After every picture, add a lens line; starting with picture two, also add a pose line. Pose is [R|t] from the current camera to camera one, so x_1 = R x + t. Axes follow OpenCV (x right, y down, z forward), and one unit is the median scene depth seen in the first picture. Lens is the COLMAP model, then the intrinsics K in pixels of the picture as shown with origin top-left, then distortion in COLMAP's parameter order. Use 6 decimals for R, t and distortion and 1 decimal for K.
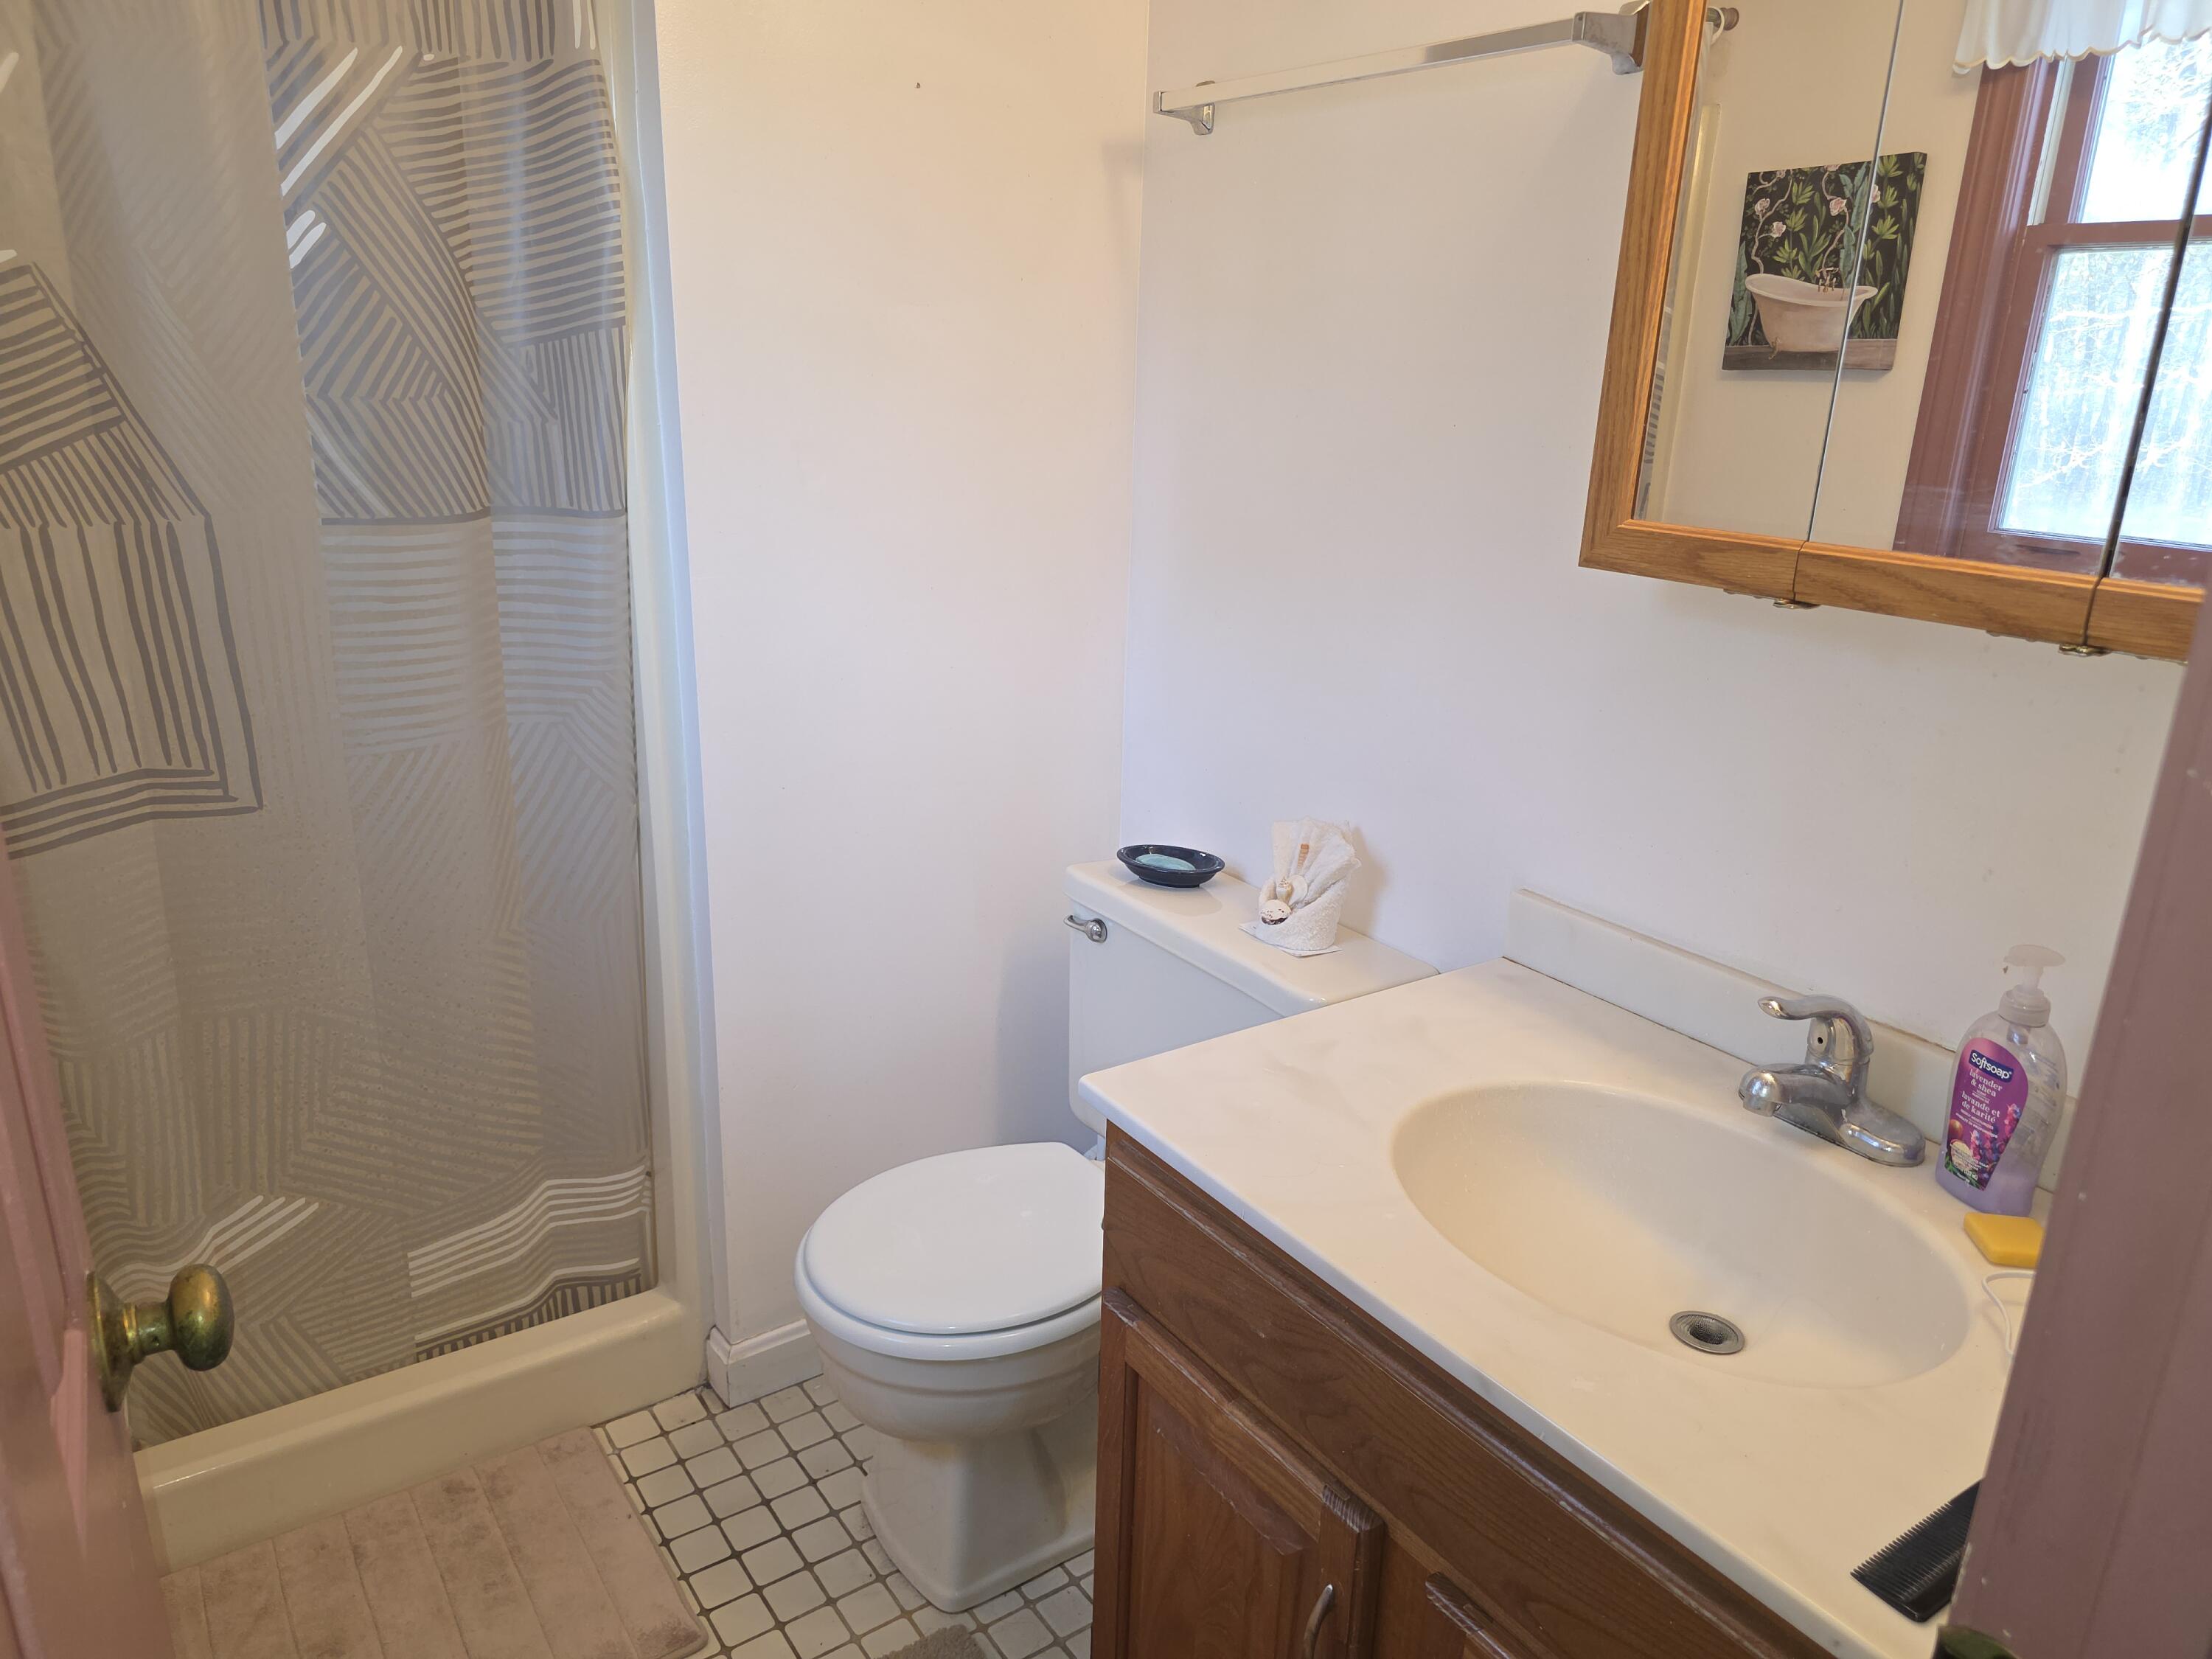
lens RADIAL K [[1509.4, 0, 1106.0], [0, 1509.4, 829.5], [0, 0, 1]] dist [-0.007265, -0.004037]
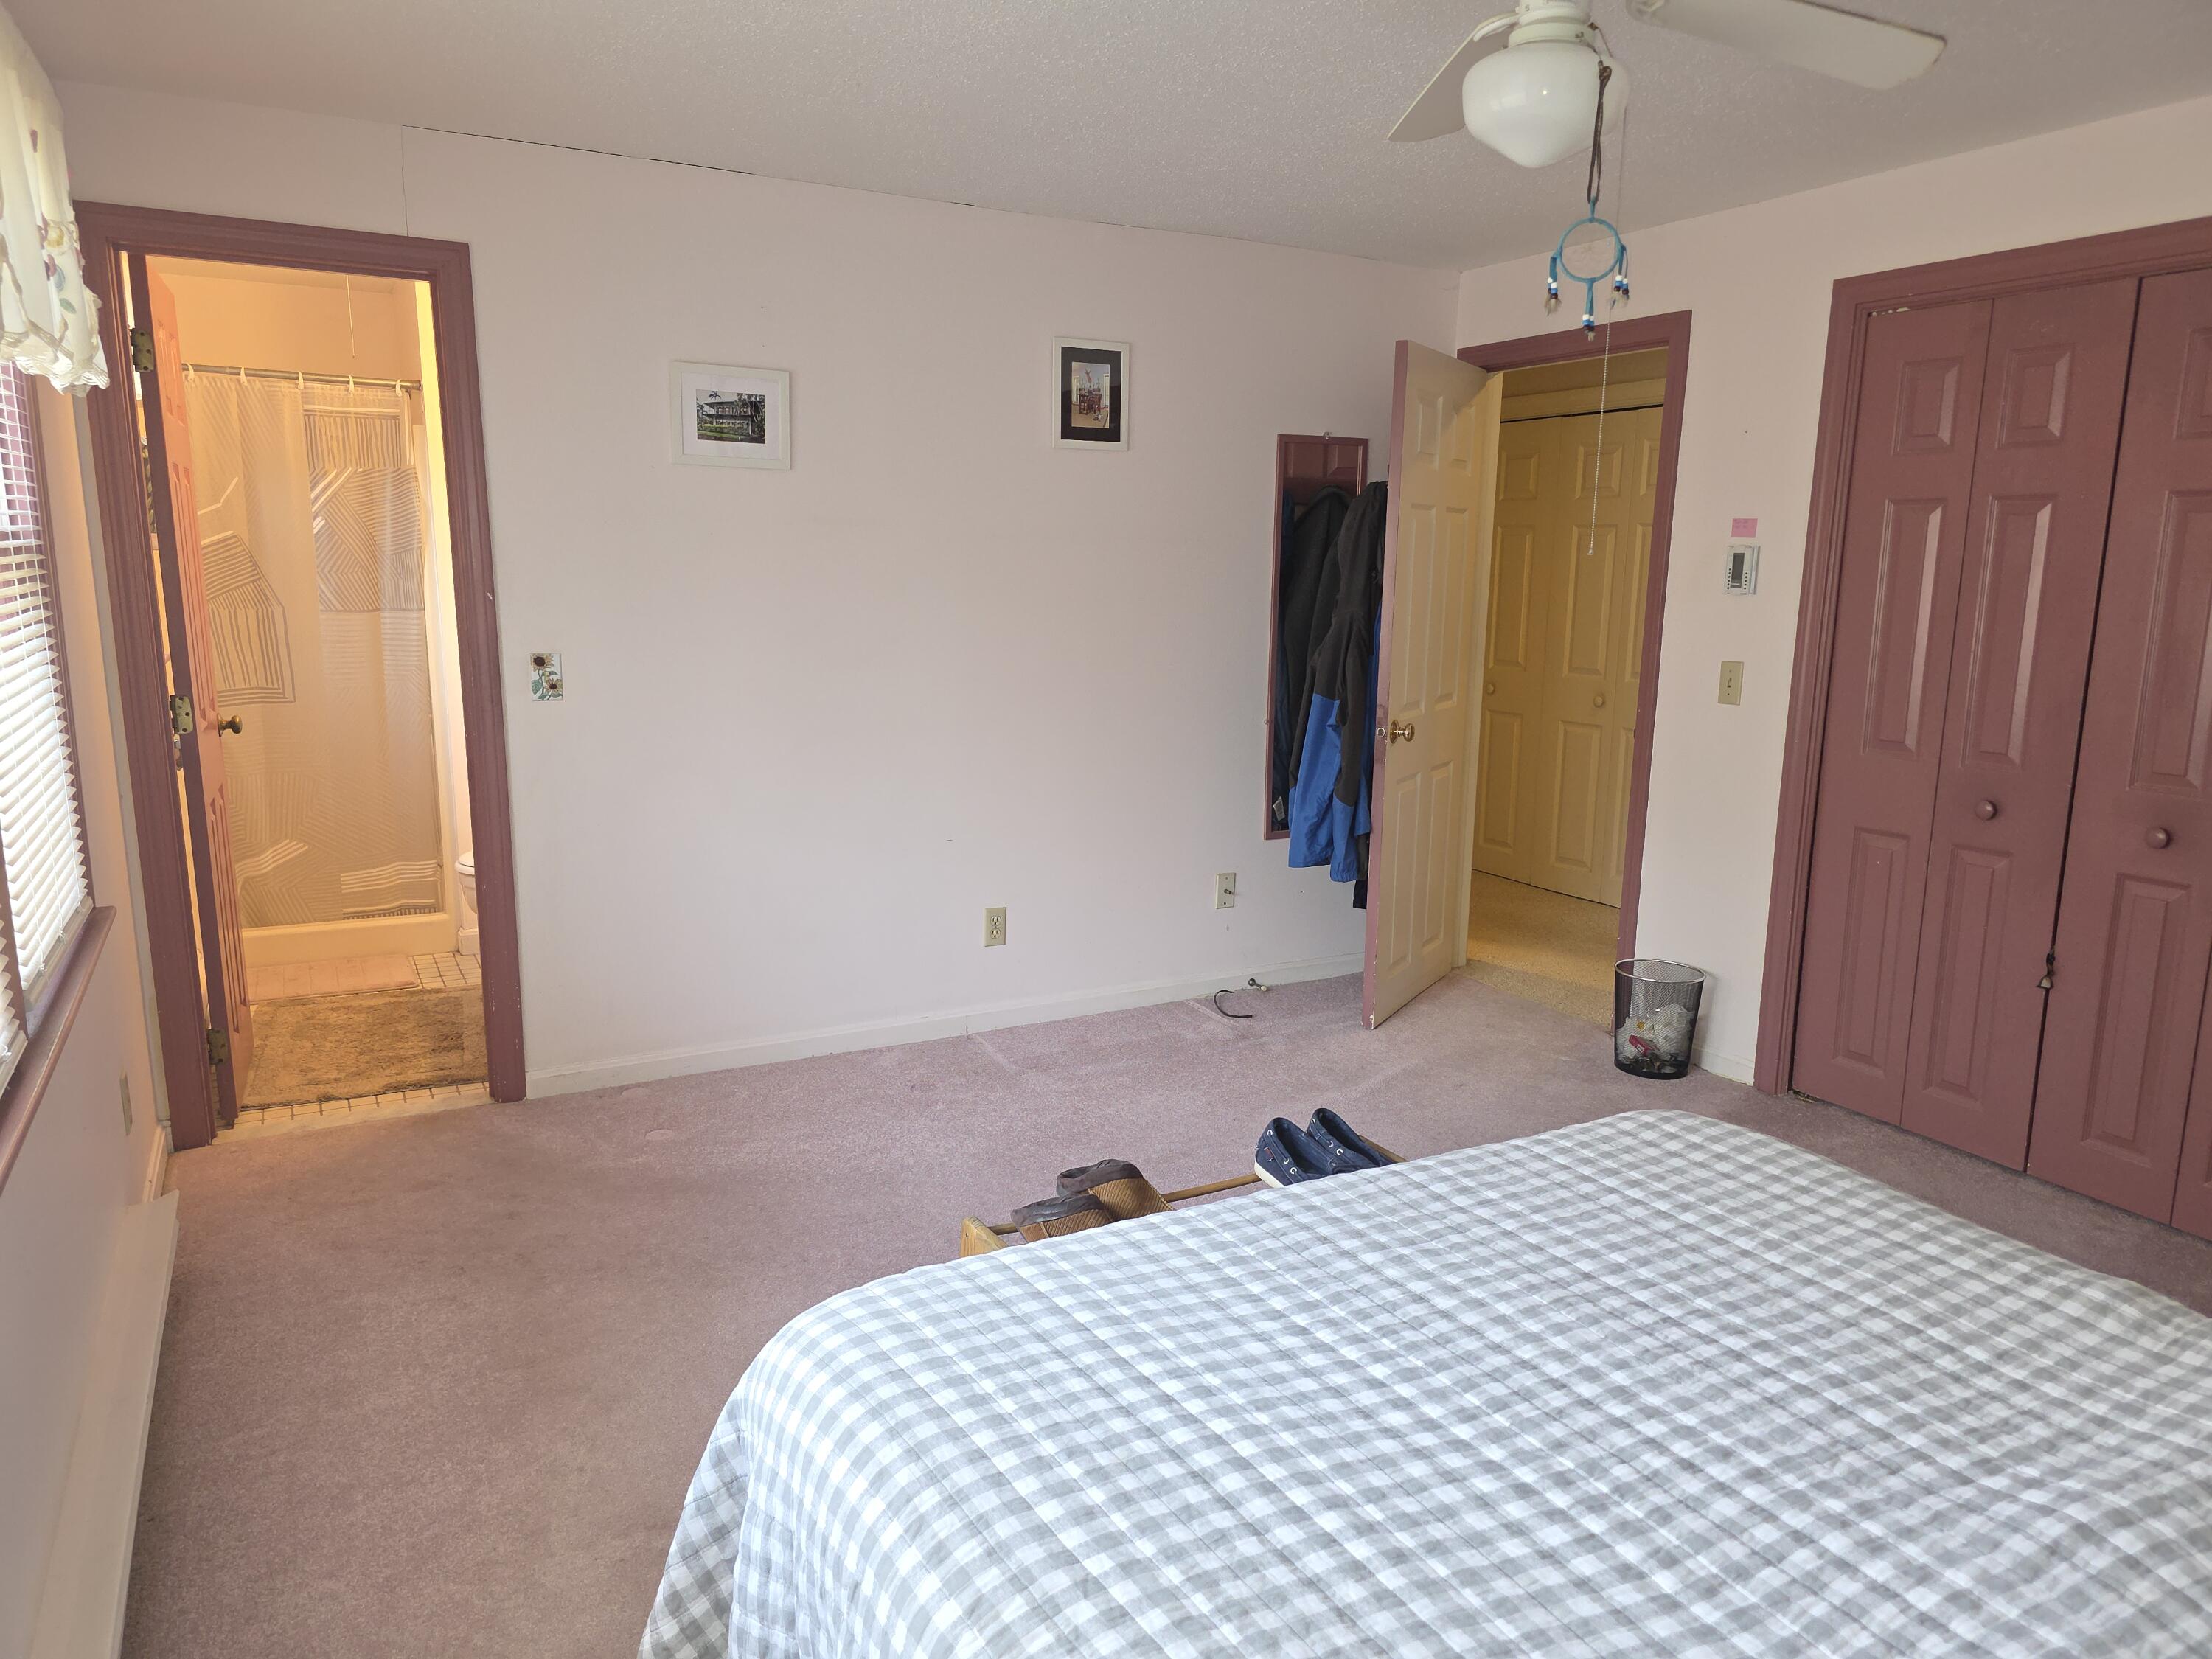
lens RADIAL K [[1465.0, 0, 1106.0], [0, 1465.0, 829.5], [0, 0, 1]] dist [0.003115, 0.000640]
pose [[0.996142, -0.000231, -0.087757, 1.379672], [-0.010929, 0.991885, -0.126667, 0.617470], [0.087074, 0.127137, 0.988056, -1.822509]]
